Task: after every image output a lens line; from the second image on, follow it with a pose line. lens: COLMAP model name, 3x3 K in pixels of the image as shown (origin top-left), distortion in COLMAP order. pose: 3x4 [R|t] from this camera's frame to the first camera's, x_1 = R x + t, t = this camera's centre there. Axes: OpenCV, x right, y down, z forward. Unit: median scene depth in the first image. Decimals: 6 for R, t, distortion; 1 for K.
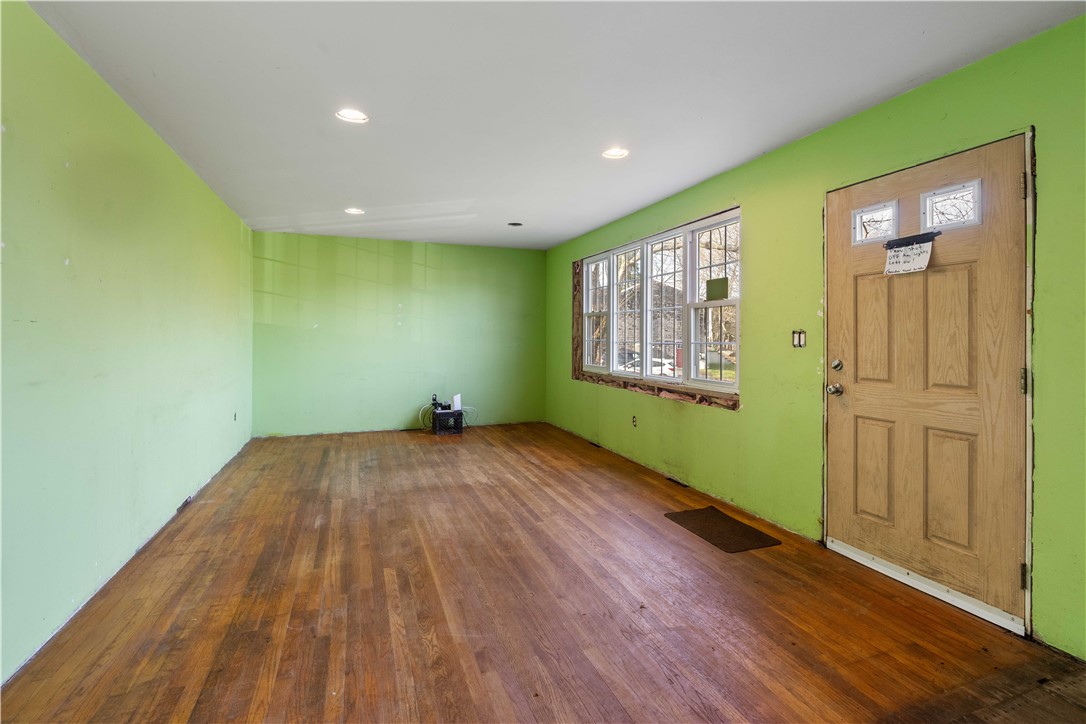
lens RADIAL K [[499.5, 0, 541.6], [0, 499.5, 337.2], [0, 0, 1]] dist [-0.003068, 0.001110]
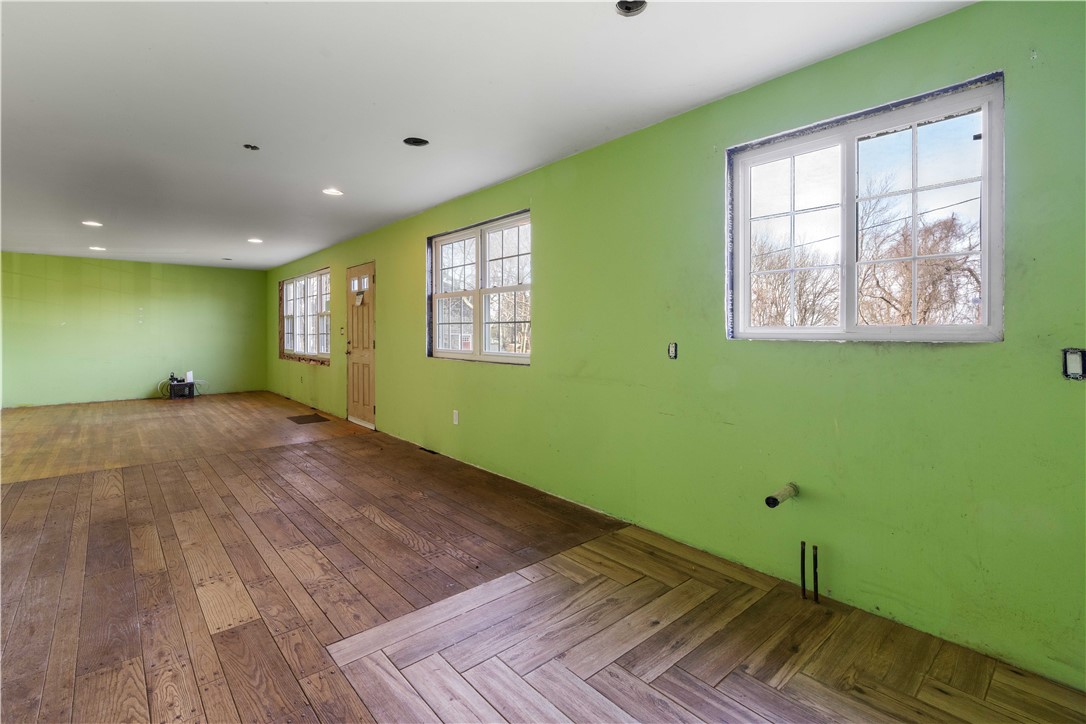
lens RADIAL K [[499.5, 0, 541.6], [0, 499.5, 337.2], [0, 0, 1]] dist [-0.003068, 0.001110]
pose [[0.937771, -0.007321, 0.347177, 0.604575], [0.003782, 0.999934, 0.010869, 0.009924], [-0.347234, -0.008880, 0.937736, -1.487690]]
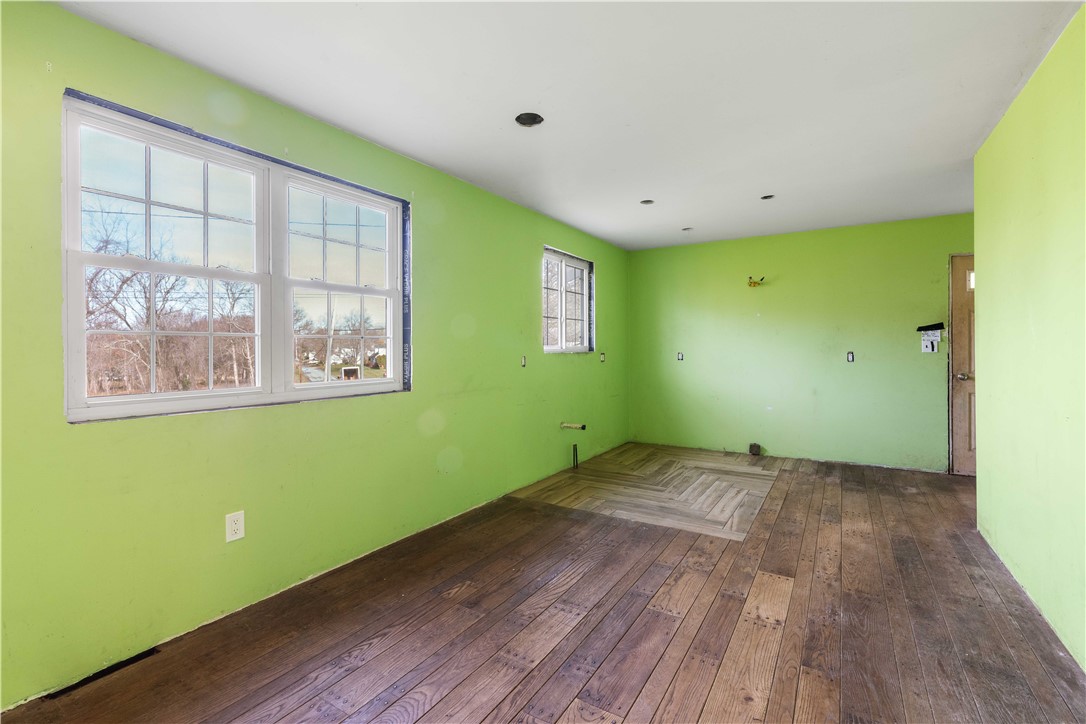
lens RADIAL K [[489.1, 0, 543.7], [0, 489.1, 350.9], [0, 0, 1]] dist [-0.004190, 0.000256]
pose [[-0.610848, -0.006982, 0.791717, 0.003220], [0.002506, 0.999939, 0.010752, 0.000182], [-0.791744, 0.008552, -0.610794, 0.177175]]
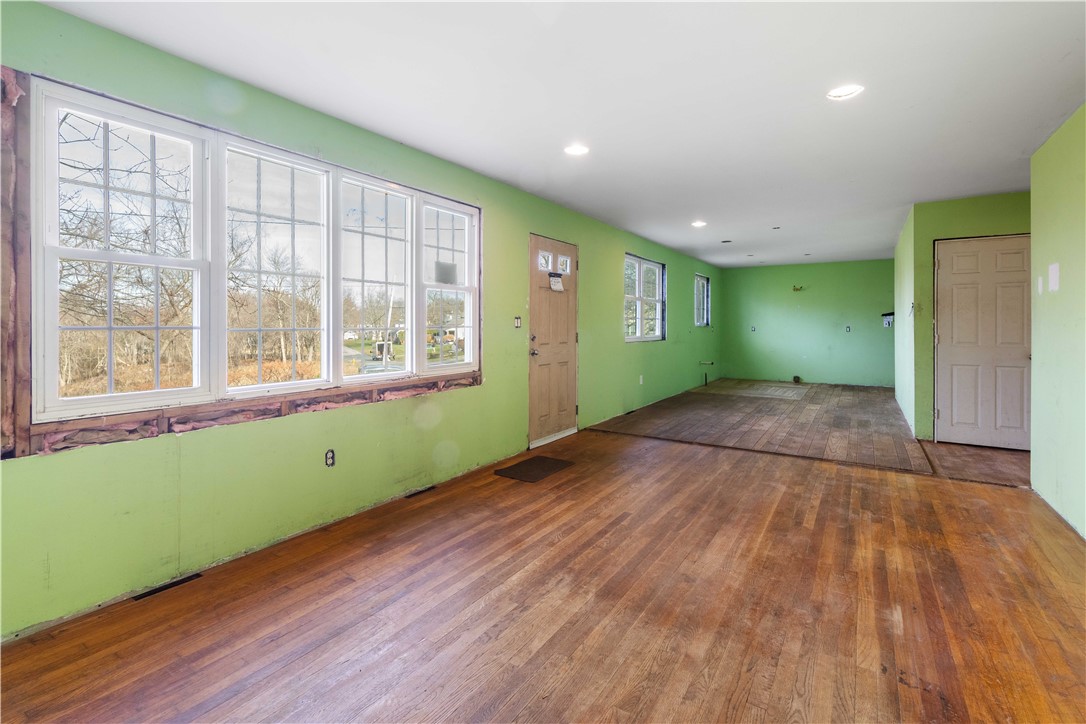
lens RADIAL K [[493.0, 0, 547.3], [0, 493.0, 324.6], [0, 0, 1]] dist [-0.001770, 0.000383]
pose [[-0.598496, -0.005134, 0.801109, -0.745543], [-0.002933, 0.999987, 0.004217, 0.004154], [-0.801120, 0.000174, -0.598503, 1.891728]]
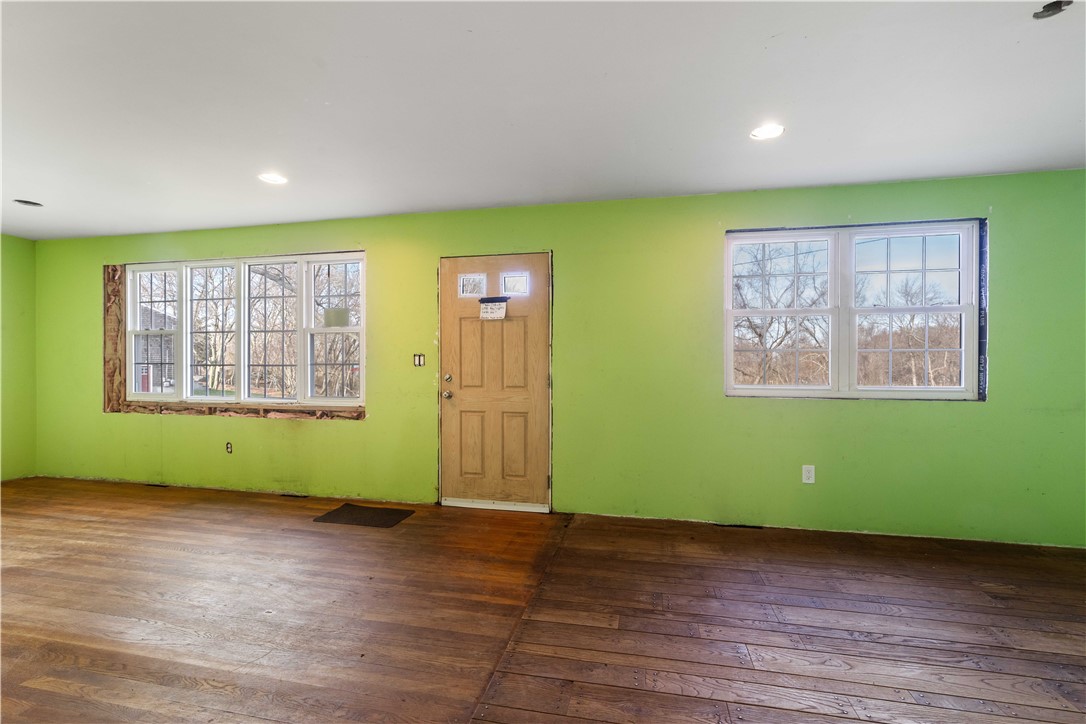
lens RADIAL K [[482.9, 0, 540.4], [0, 482.9, 363.9], [0, 0, 1]] dist [-0.004041, 0.000274]
pose [[0.543908, -0.007808, 0.839108, -0.429678], [0.001954, 0.999966, 0.008038, 0.003849], [-0.839142, -0.002732, 0.543905, 0.005998]]
